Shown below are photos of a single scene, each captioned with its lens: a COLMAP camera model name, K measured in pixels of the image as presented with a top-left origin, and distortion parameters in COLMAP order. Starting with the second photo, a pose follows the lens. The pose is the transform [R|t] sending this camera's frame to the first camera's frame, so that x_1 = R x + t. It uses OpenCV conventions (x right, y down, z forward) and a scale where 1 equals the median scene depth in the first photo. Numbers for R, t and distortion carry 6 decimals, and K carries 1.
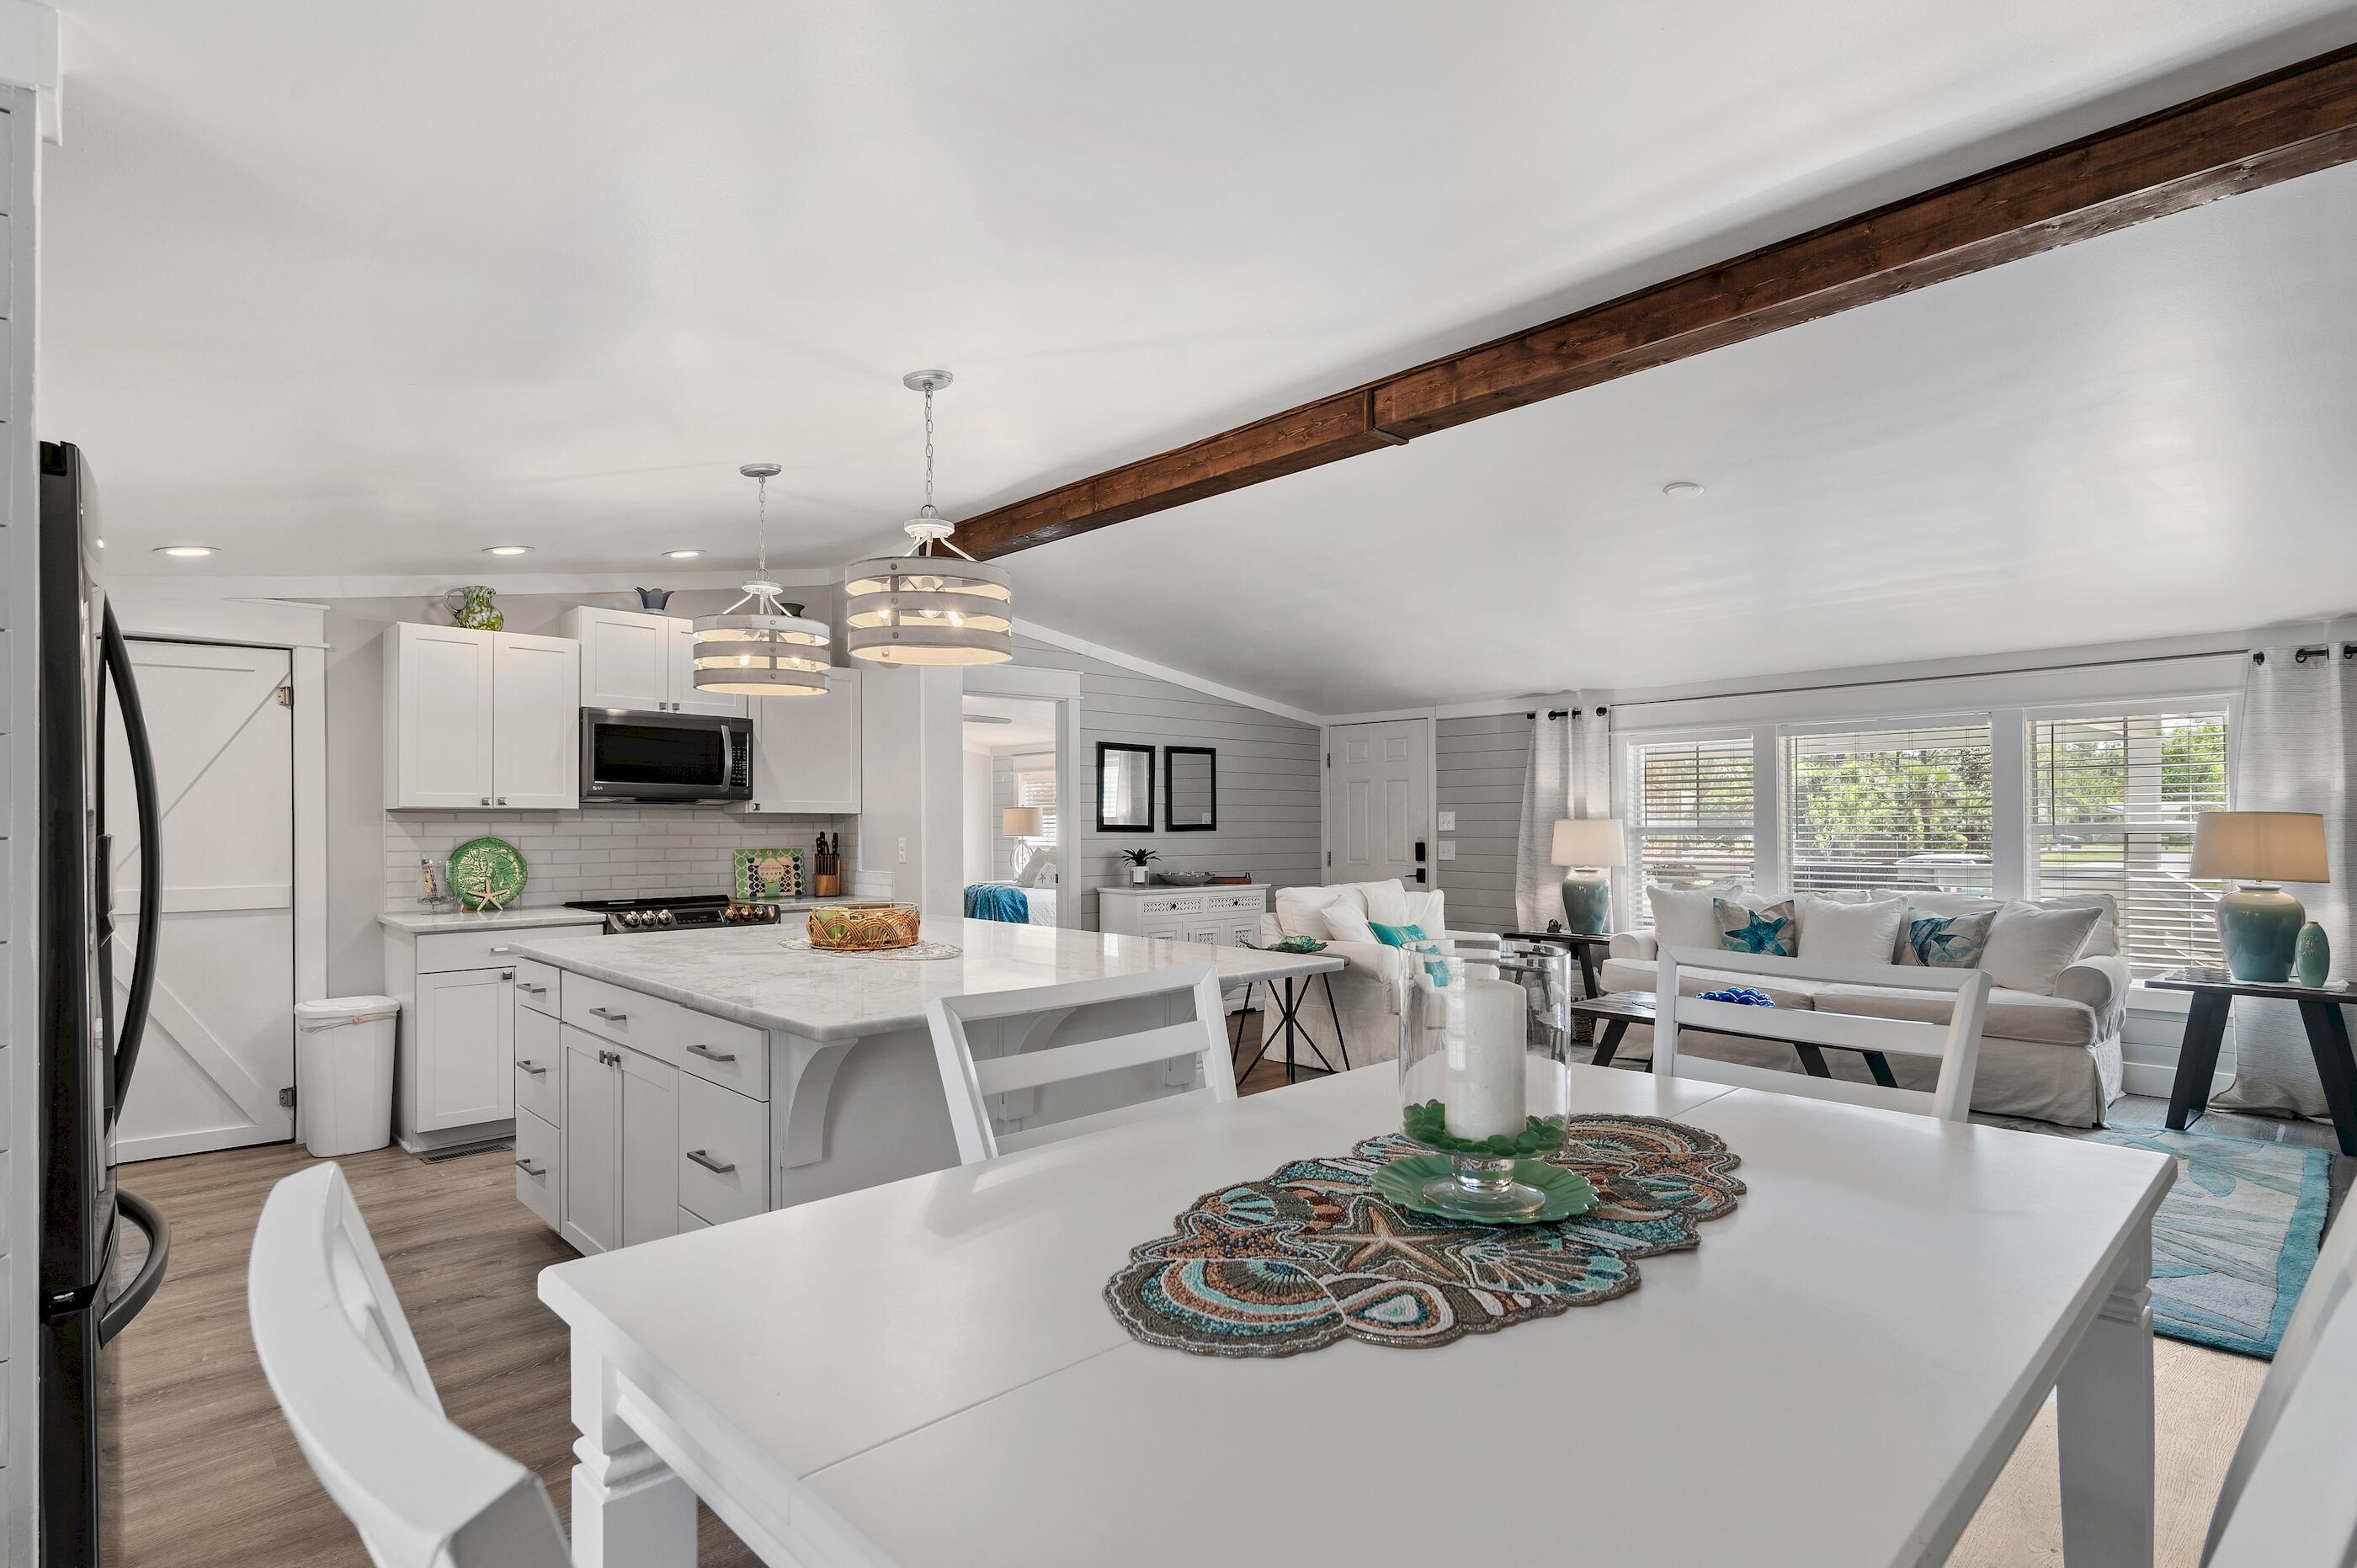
lens RADIAL K [[1192.3, 0, 1185.7], [0, 1192.3, 816.3], [0, 0, 1]] dist [0.006982, -0.001232]
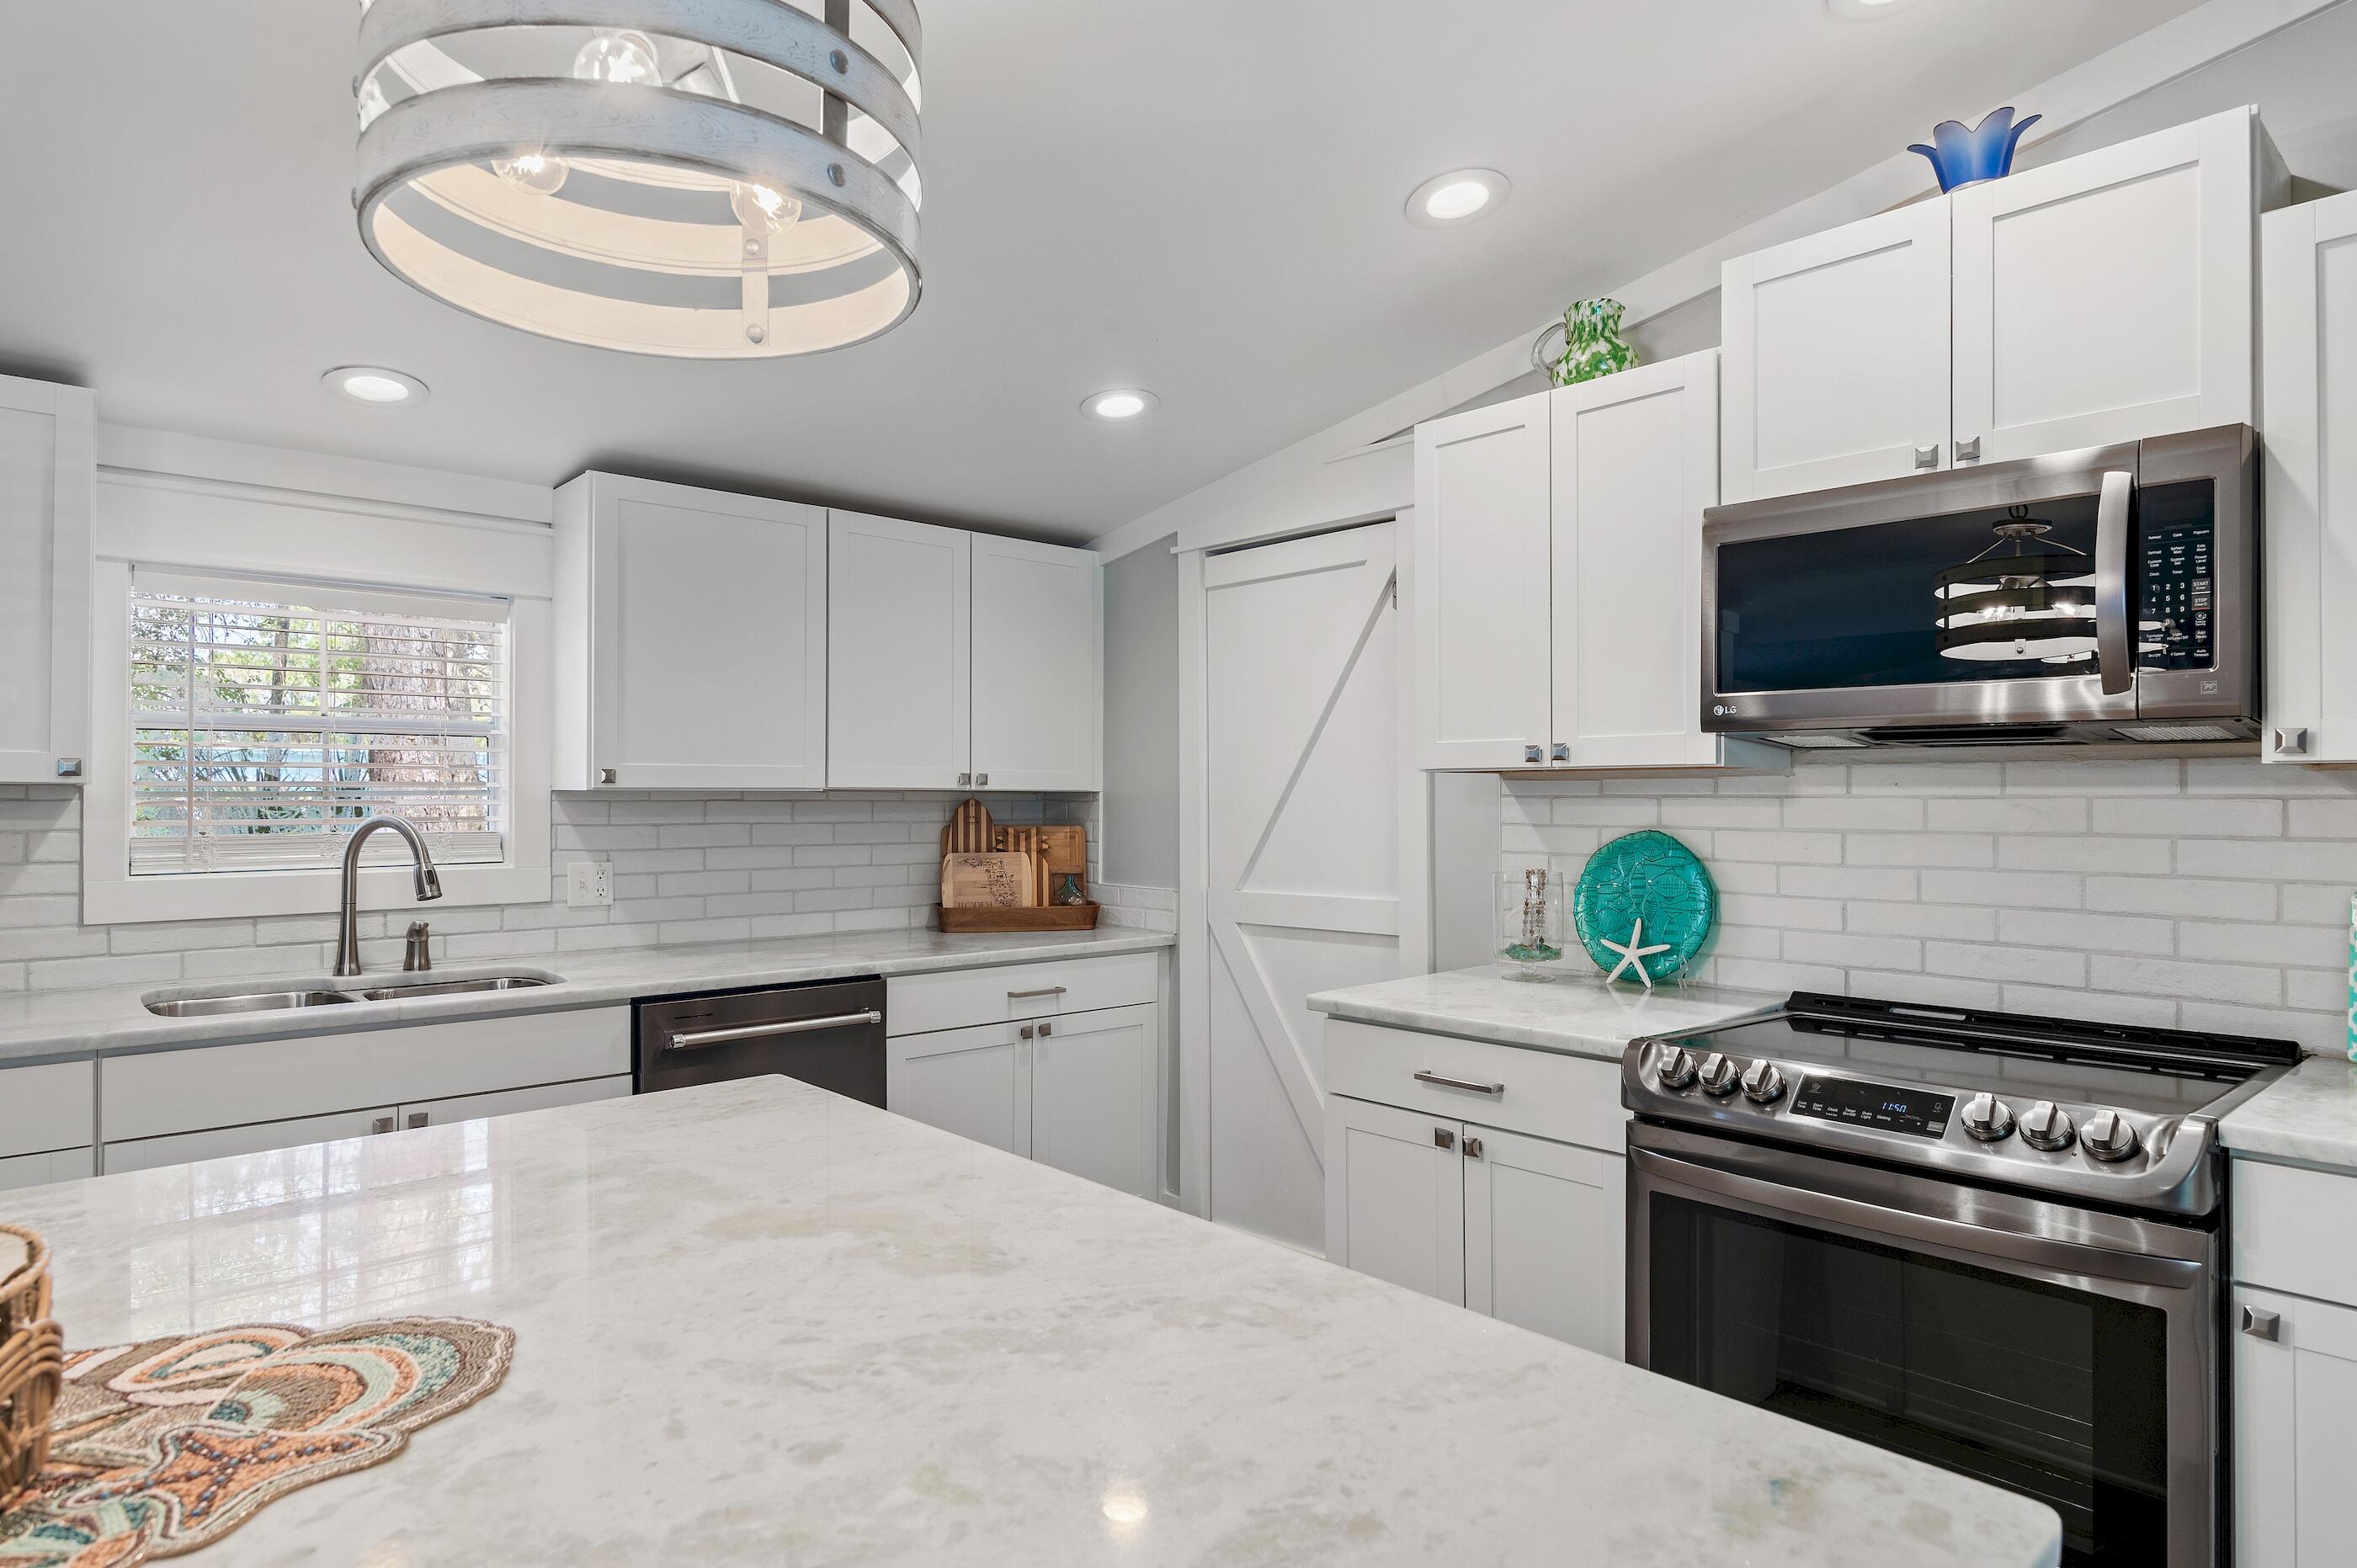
lens RADIAL K [[1327.7, 0, 1169.7], [0, 1327.7, 788.5], [0, 0, 1]] dist [0.002081, -0.004392]
pose [[-0.020627, -0.006322, -0.999767, -0.051409], [0.007900, 0.999948, -0.006486, 0.002976], [0.999756, -0.008032, -0.020576, 0.748582]]
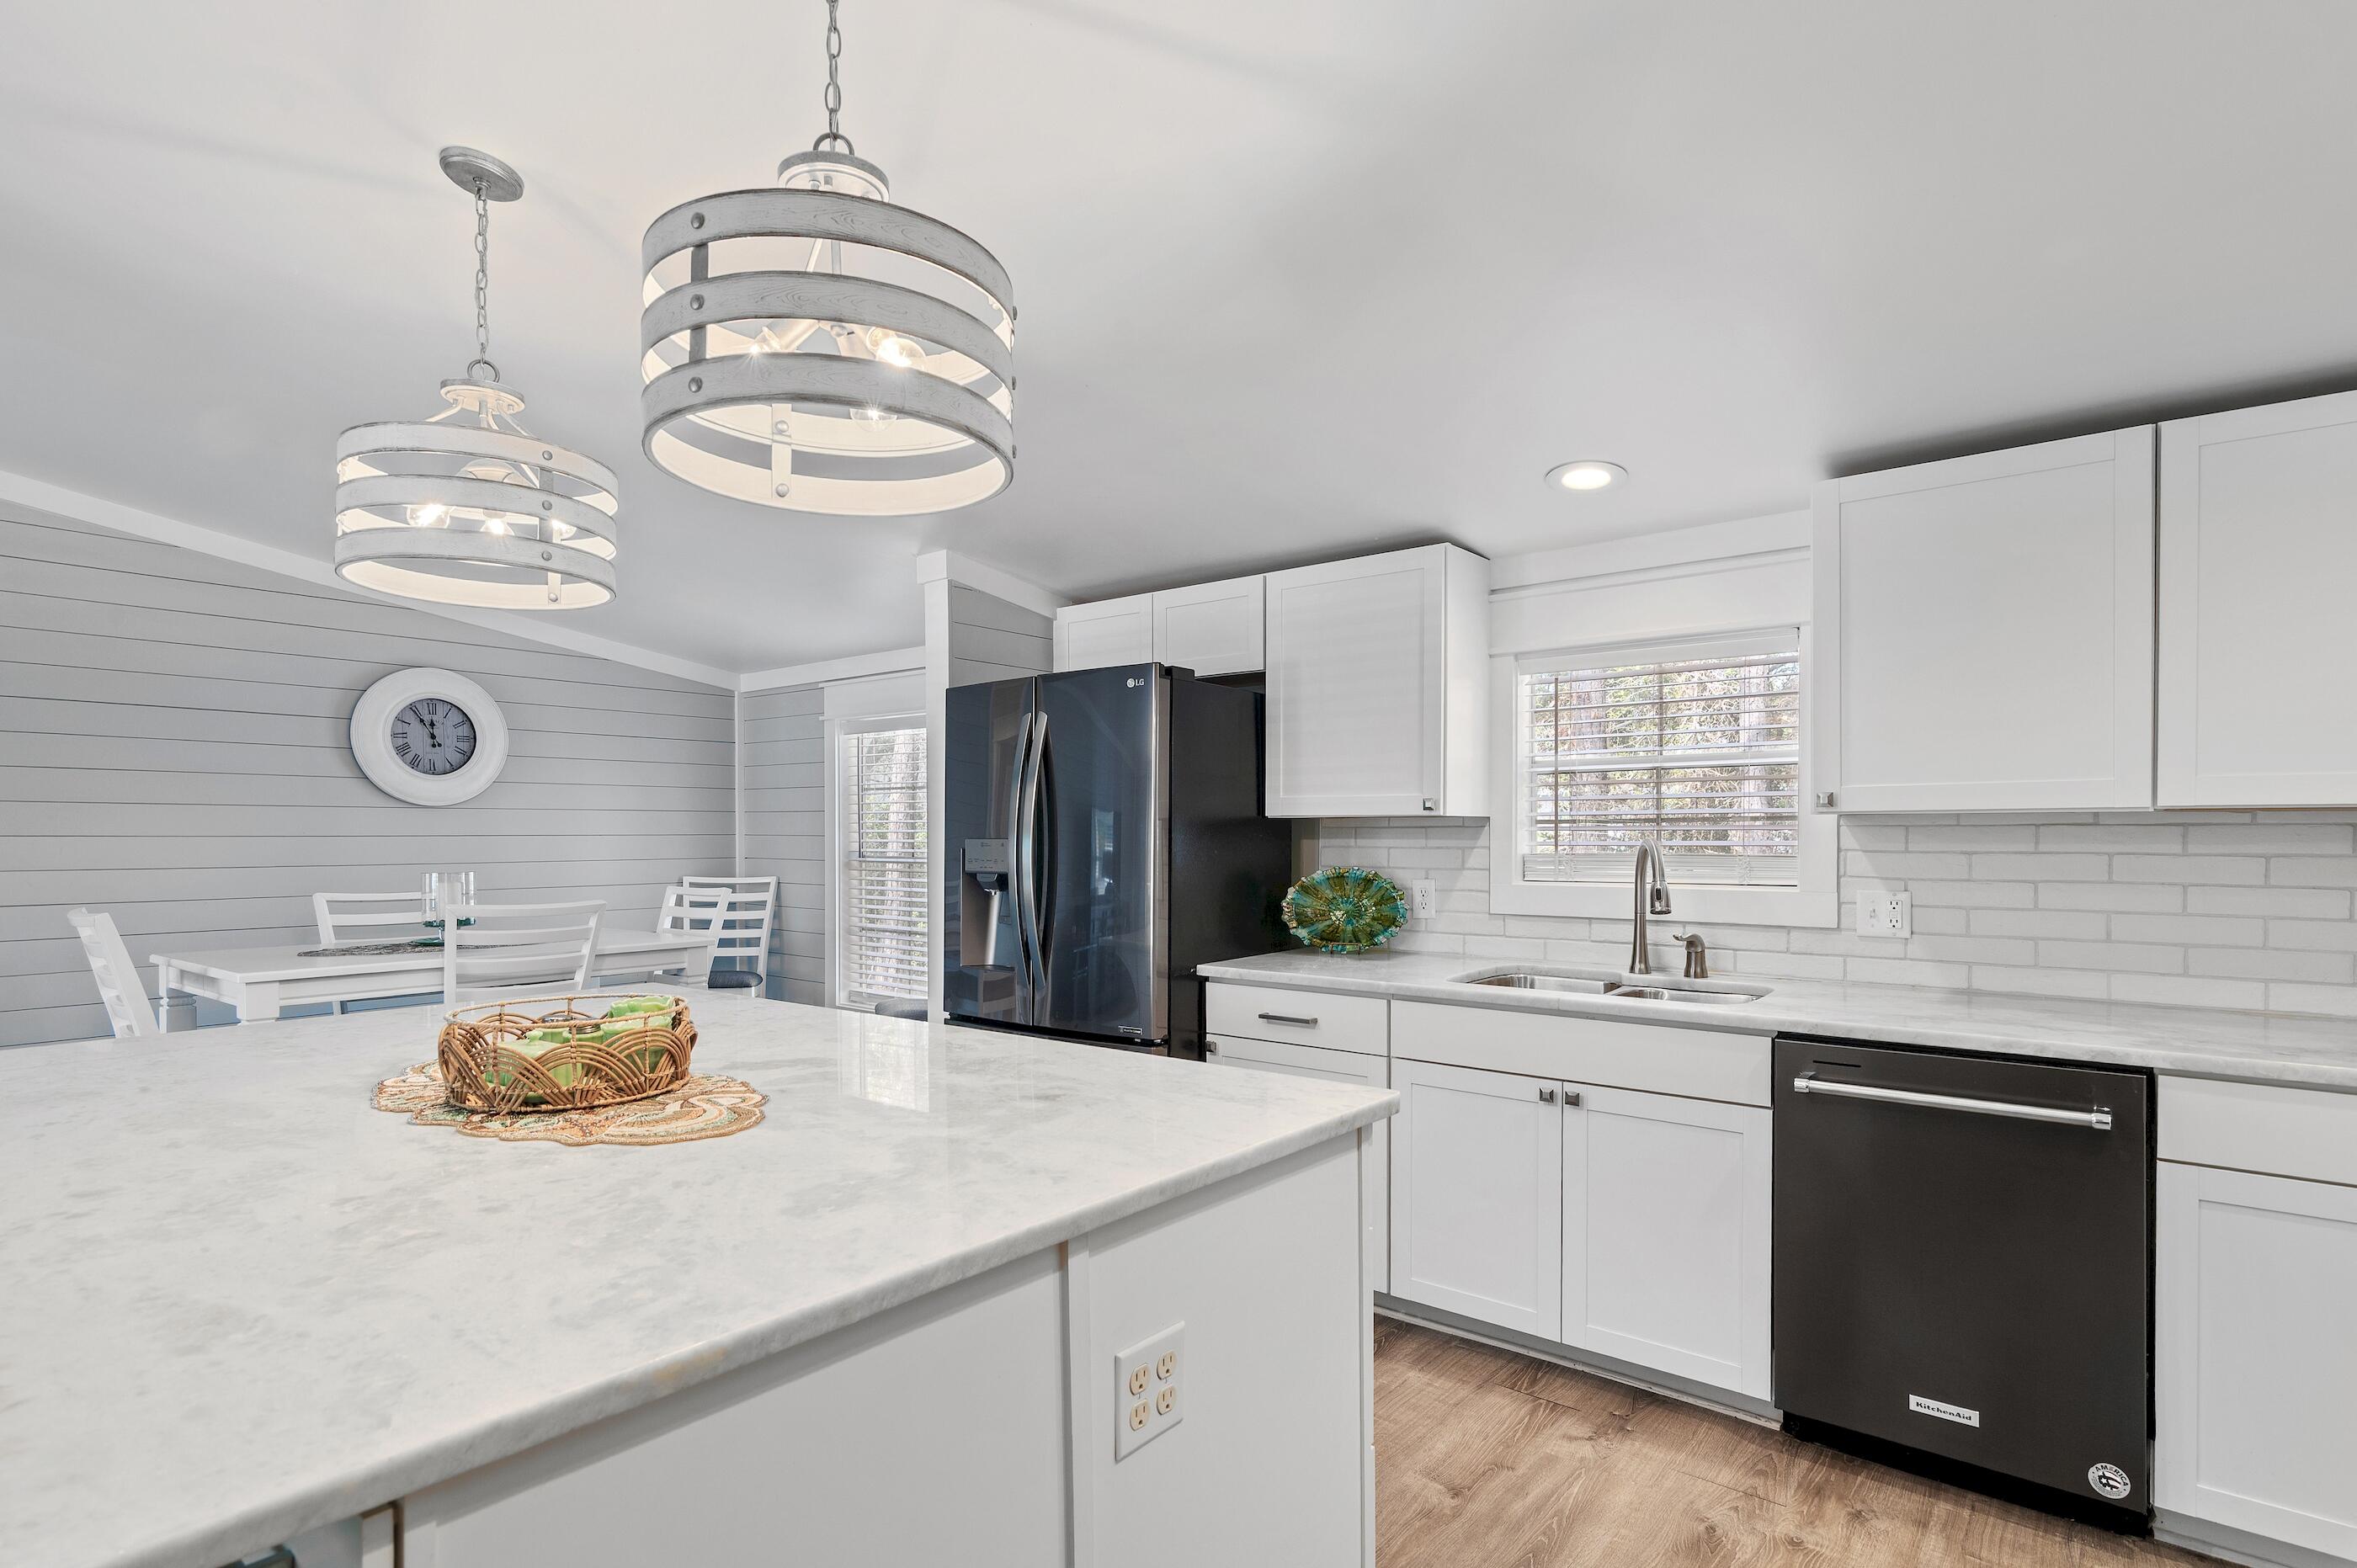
lens RADIAL K [[1192.3, 0, 1191.5], [0, 1192.3, 827.1], [0, 0, 1]] dist [0.006982, -0.001232]
pose [[-0.990070, 0.004408, -0.140509, -0.279515], [0.005773, 0.999940, -0.009305, 0.006291], [0.140459, -0.010024, -0.990036, 0.932707]]
